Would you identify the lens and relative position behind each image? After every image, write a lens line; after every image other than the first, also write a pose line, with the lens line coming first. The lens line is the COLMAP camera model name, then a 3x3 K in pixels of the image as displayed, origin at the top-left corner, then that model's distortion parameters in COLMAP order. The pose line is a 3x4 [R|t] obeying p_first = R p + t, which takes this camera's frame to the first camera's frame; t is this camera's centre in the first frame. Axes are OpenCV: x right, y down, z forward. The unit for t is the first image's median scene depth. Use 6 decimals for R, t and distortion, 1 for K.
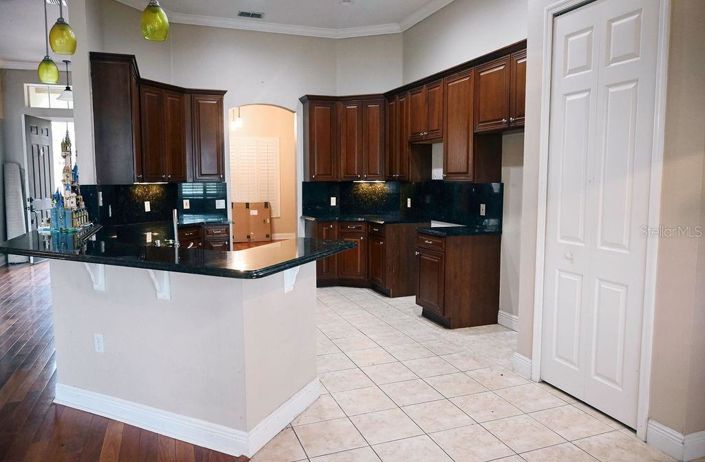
lens RADIAL K [[498.3, 0, 352.5], [0, 498.3, 231.0], [0, 0, 1]] dist [-0.002699, -0.002562]
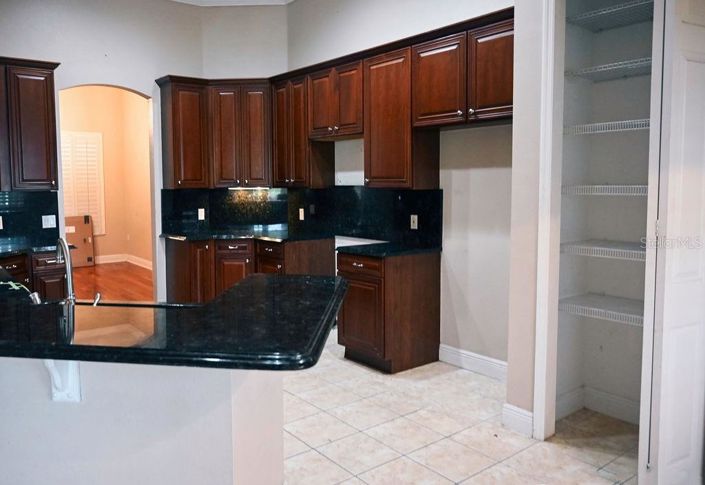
lens RADIAL K [[580.1, 0, 351.3], [0, 580.1, 229.6], [0, 0, 1]] dist [-0.006393, -0.000880]
pose [[0.962709, -0.025275, 0.269357, -0.086294], [0.032658, 0.999203, -0.022964, -0.010606], [-0.268562, 0.030904, 0.962767, 0.101703]]
